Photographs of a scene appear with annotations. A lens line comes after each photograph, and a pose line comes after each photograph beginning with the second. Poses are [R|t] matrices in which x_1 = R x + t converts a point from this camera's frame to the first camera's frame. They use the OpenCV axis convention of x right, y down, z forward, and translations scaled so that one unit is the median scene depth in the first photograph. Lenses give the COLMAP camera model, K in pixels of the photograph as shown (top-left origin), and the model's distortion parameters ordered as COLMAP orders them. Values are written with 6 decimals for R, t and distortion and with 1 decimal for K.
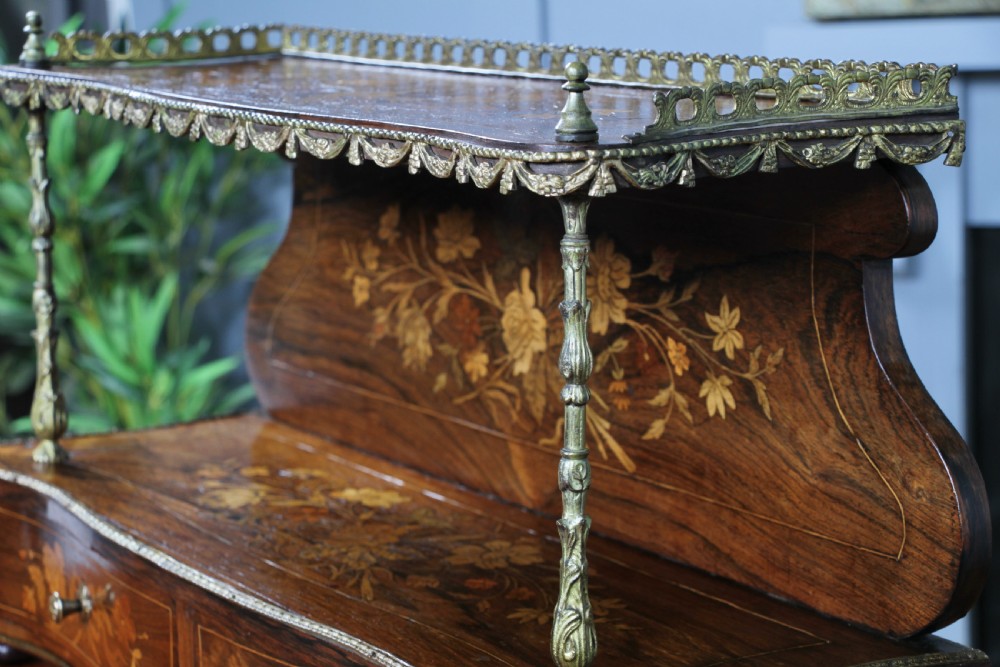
lens RADIAL K [[2518.1, 0, 500.0], [0, 2518.1, 333.5], [0, 0, 1]] dist [0.376082, -0.774941]
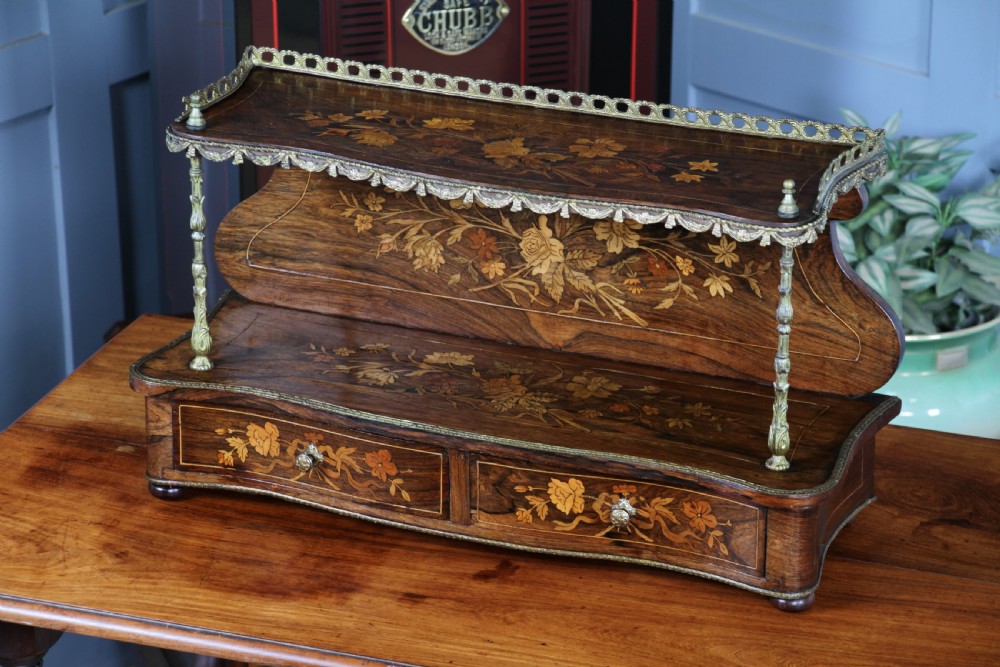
lens RADIAL K [[3929.4, 0, 500.0], [0, 3929.4, 333.5], [0, 0, 1]] dist [0.908184, -3.715880]
pose [[0.814312, -0.207911, 0.541912, -1.653780], [0.082517, 0.965629, 0.246480, -0.681805], [-0.574532, -0.155995, 0.803479, -1.279238]]
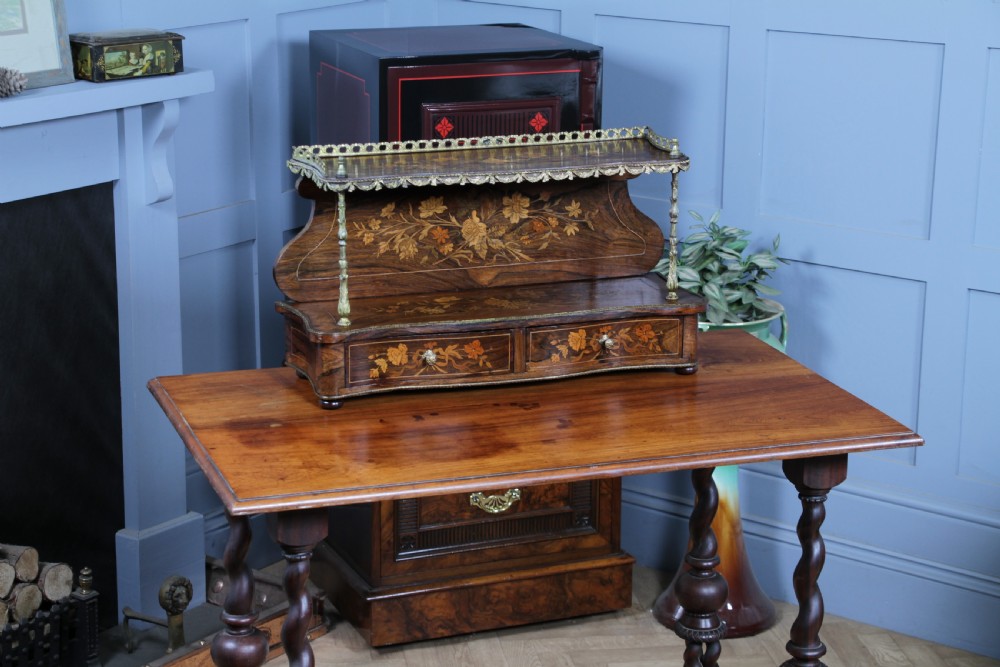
lens RADIAL K [[2212.1, 0, 515.2], [0, 2212.1, 337.7], [0, 0, 1]] dist [0.217087, -0.068020]
pose [[0.202038, -0.233198, 0.951210, -2.868915], [0.154700, 0.966645, 0.204124, -0.465884], [-0.967083, 0.105911, 0.231374, 0.388450]]
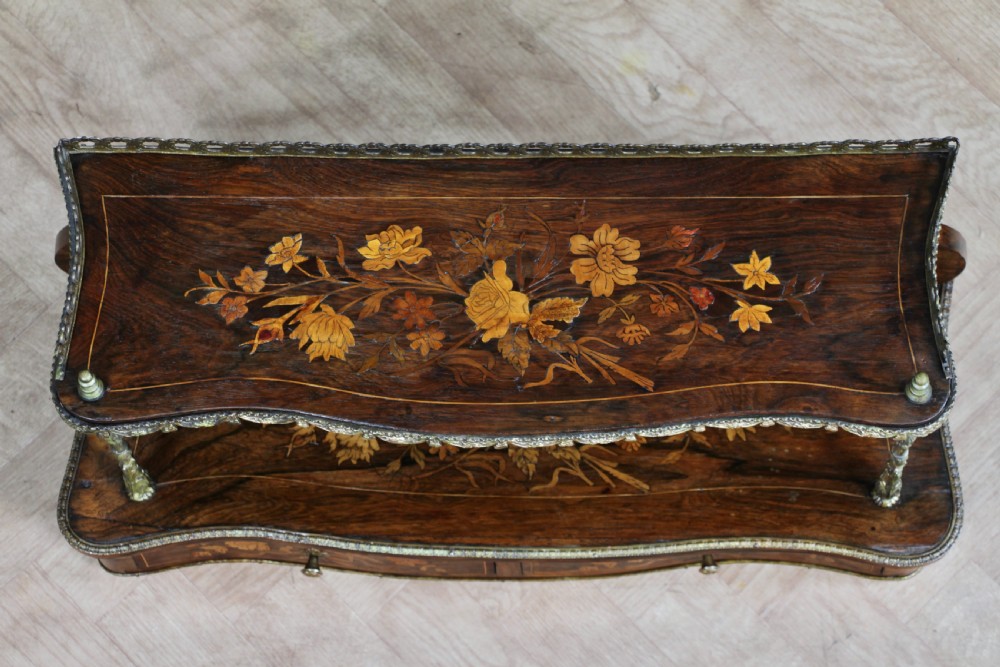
lens RADIAL K [[2937.5, 0, 500.0], [0, 2937.5, 333.5], [0, 0, 1]] dist [0.481384, -0.707979]
pose [[0.548690, -0.791034, 0.270563, -0.519020], [0.163209, 0.418753, 0.893313, -1.579942], [-0.819940, -0.445994, 0.358869, 0.454333]]
